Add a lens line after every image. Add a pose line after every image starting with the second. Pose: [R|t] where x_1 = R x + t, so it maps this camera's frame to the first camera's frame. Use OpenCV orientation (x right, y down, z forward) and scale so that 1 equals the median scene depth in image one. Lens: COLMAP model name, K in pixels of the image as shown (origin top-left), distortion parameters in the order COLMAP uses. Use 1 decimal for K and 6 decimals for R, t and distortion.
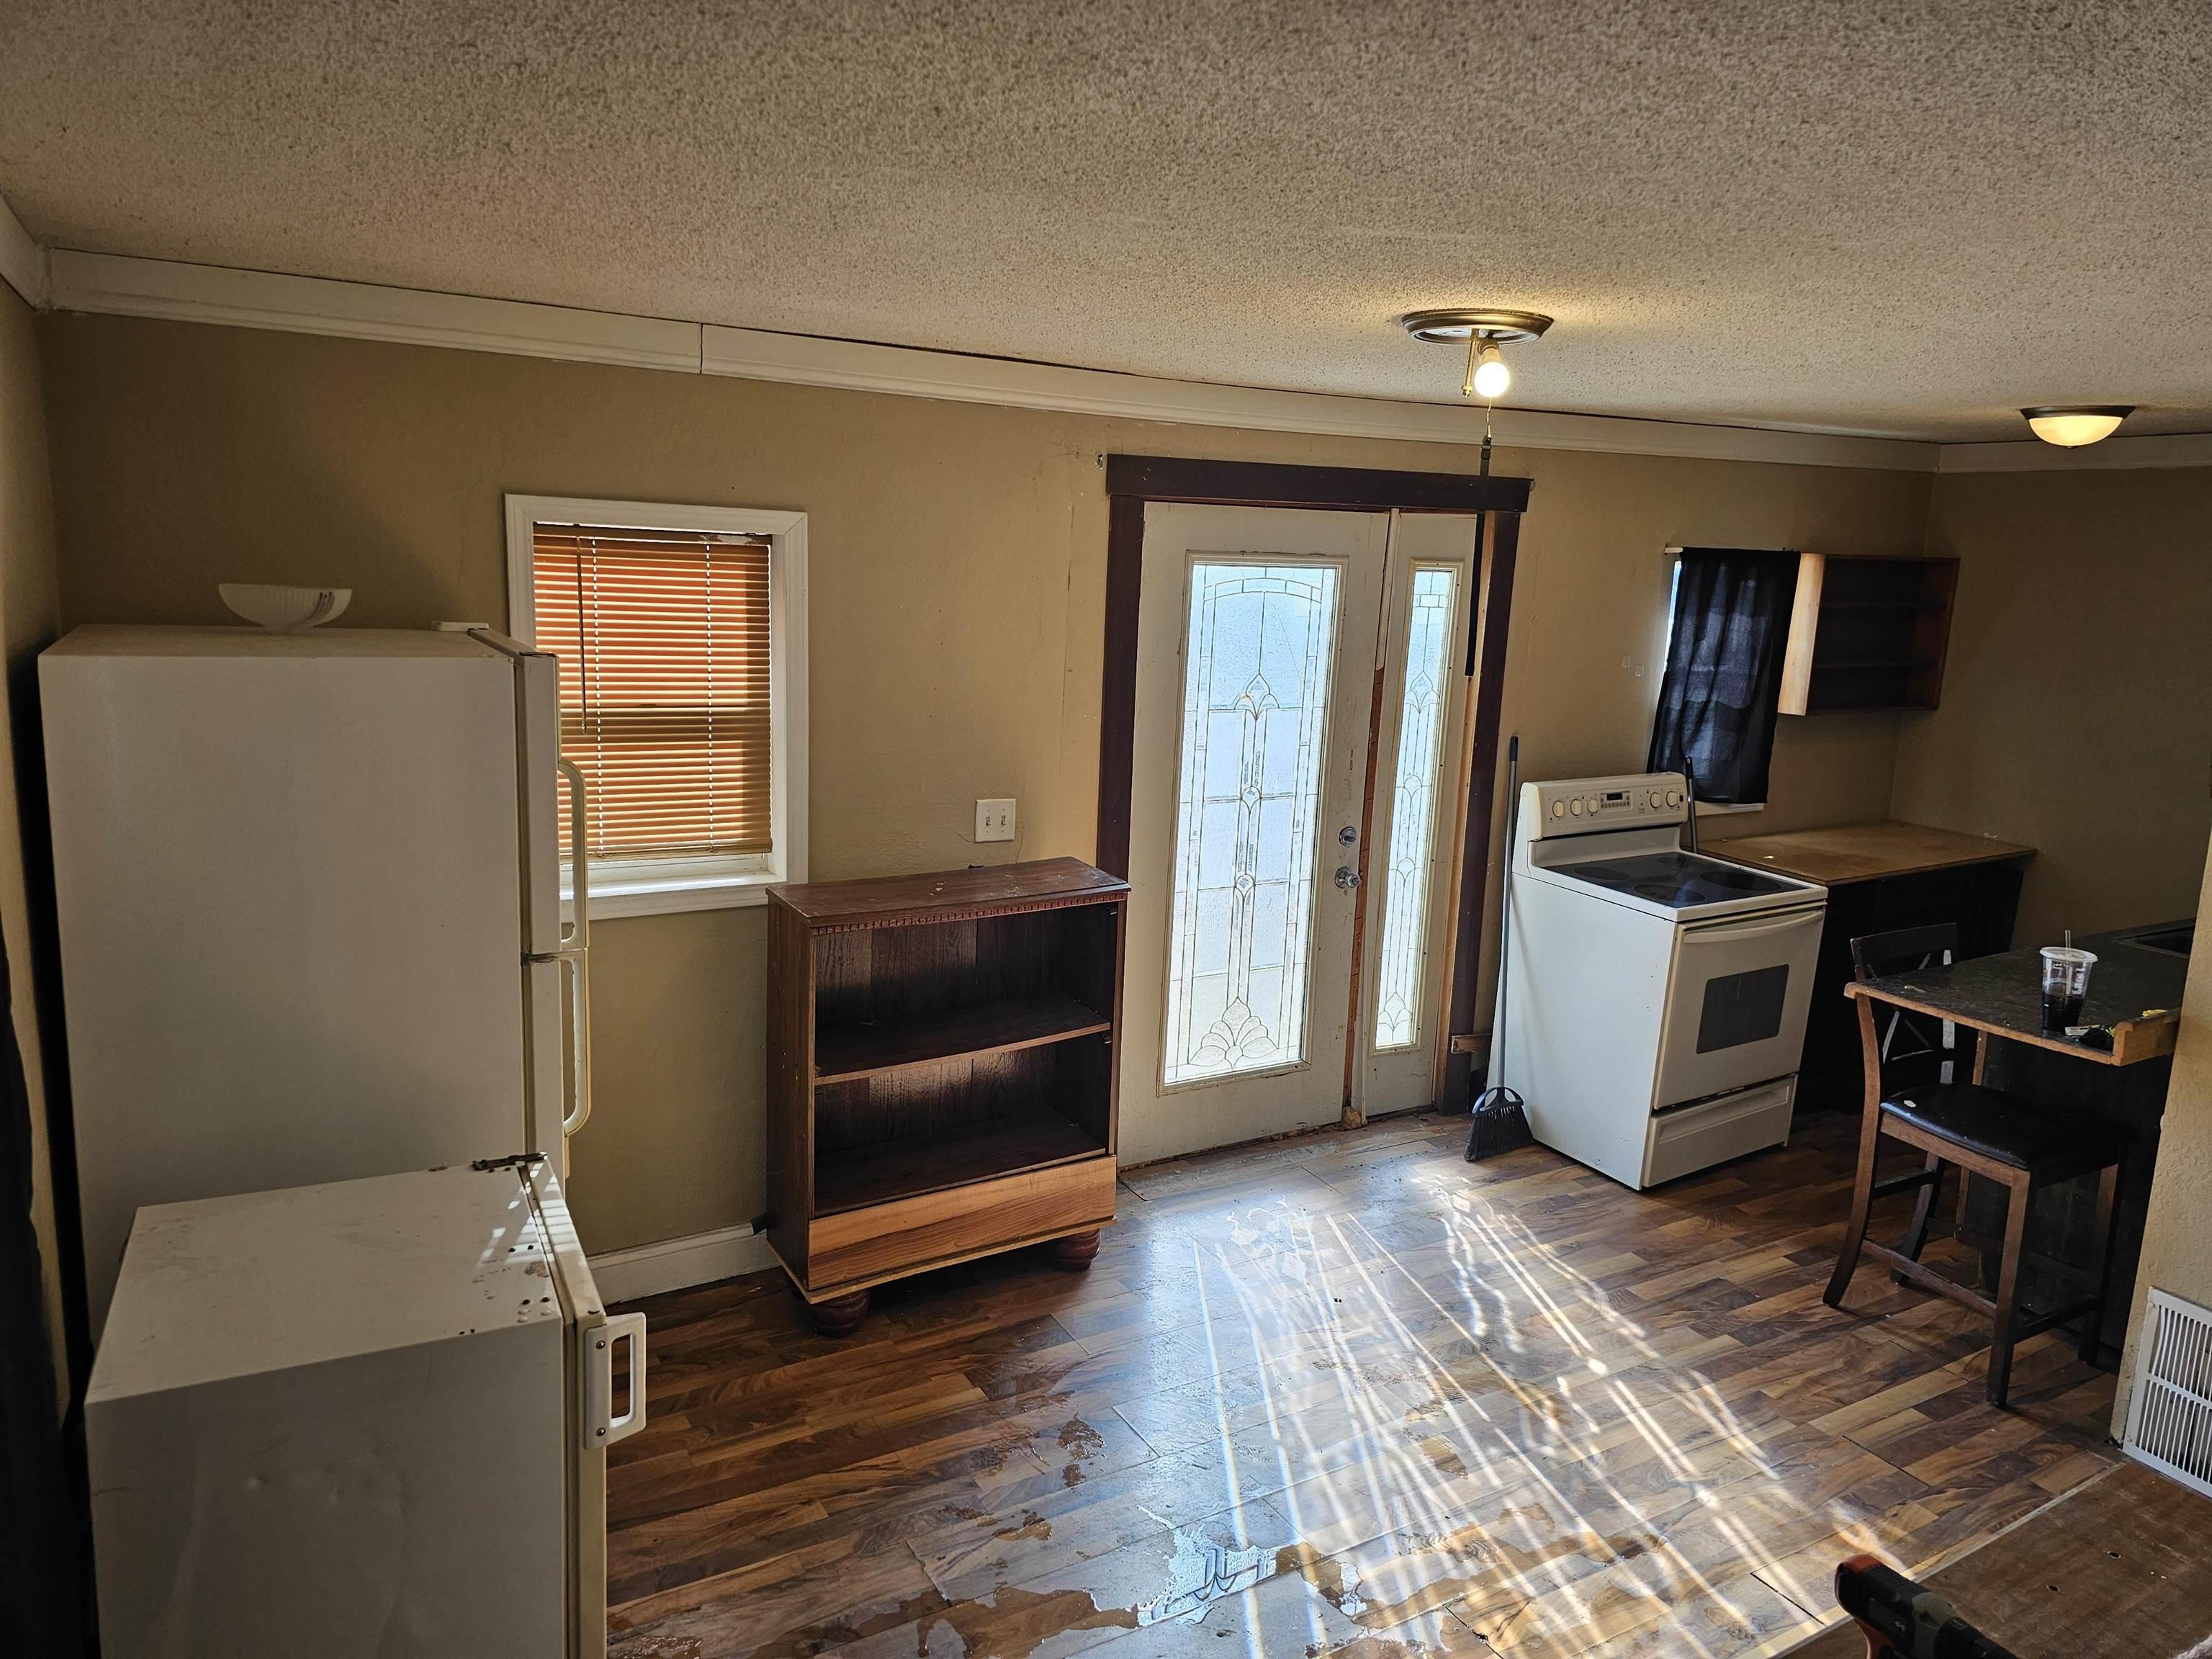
lens RADIAL K [[1476.3, 0, 1109.1], [0, 1476.3, 826.2], [0, 0, 1]] dist [-0.001333, -0.000272]
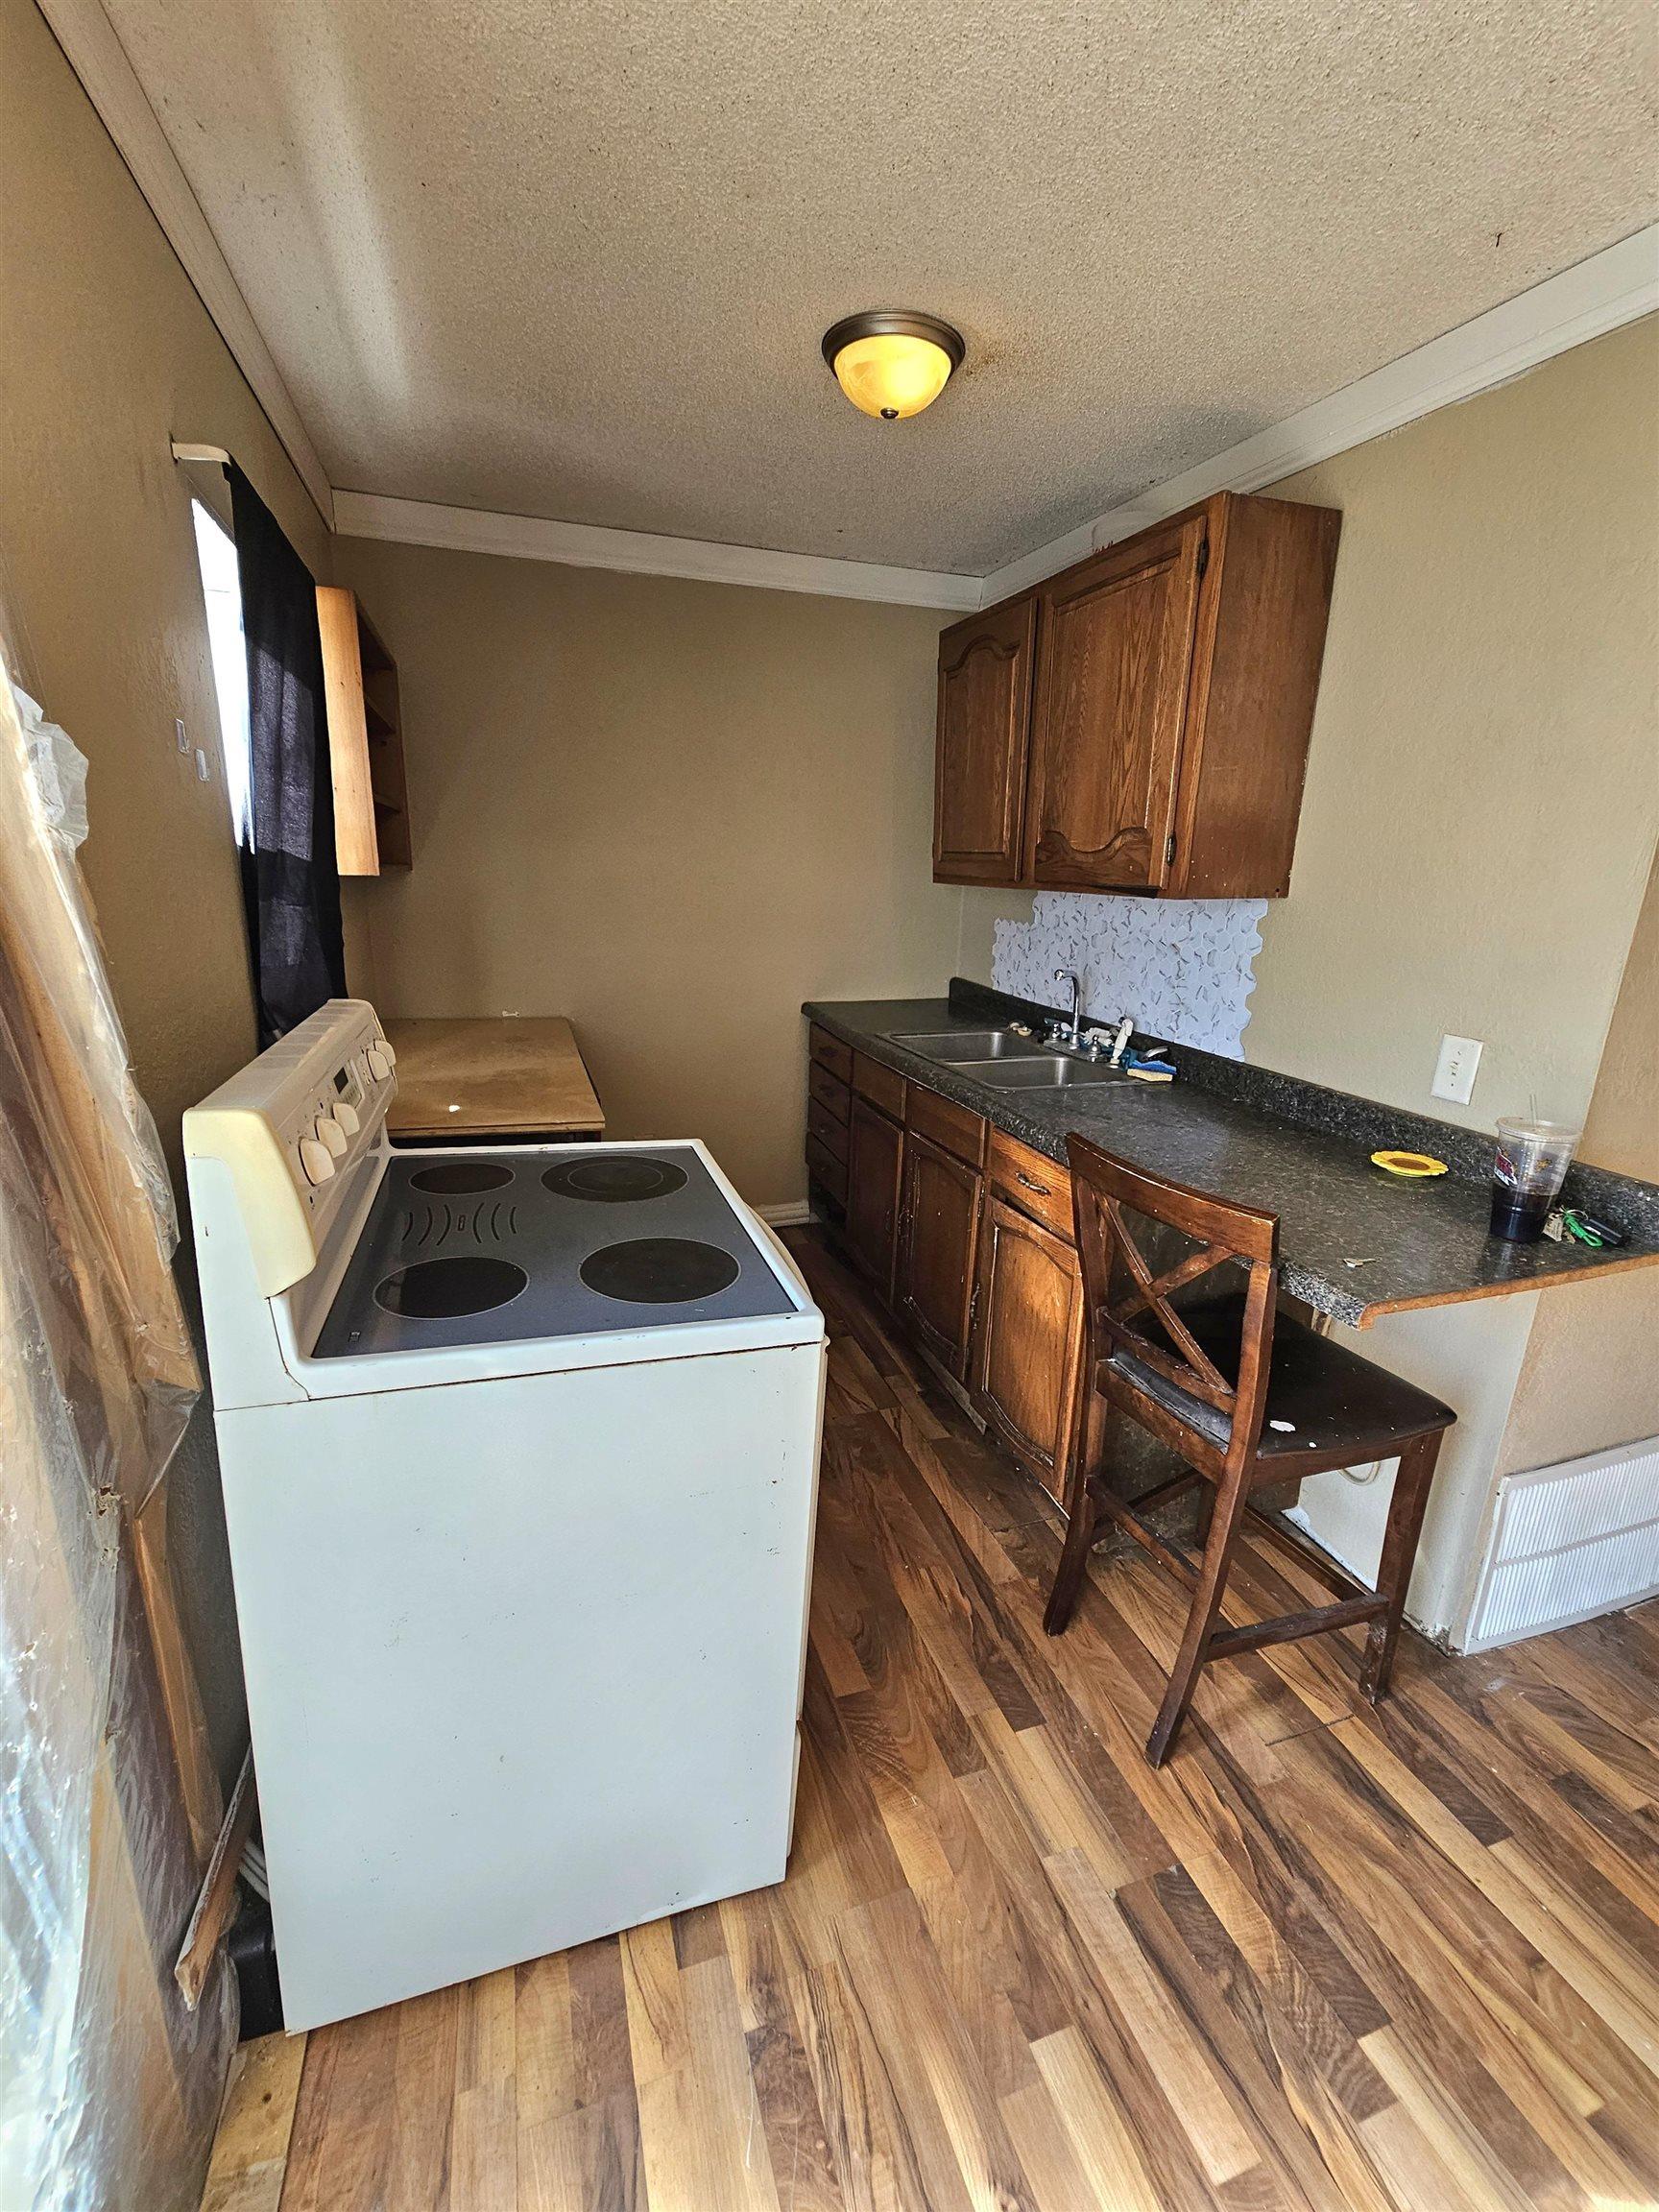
lens RADIAL K [[898.8, 0, 828.7], [0, 898.8, 1101.7], [0, 0, 1]] dist [-0.003864, -0.000412]
pose [[0.209808, -0.282494, 0.936043, 0.180731], [0.162761, 0.954085, 0.251457, -0.068159], [-0.964100, 0.099594, 0.246154, 1.040681]]
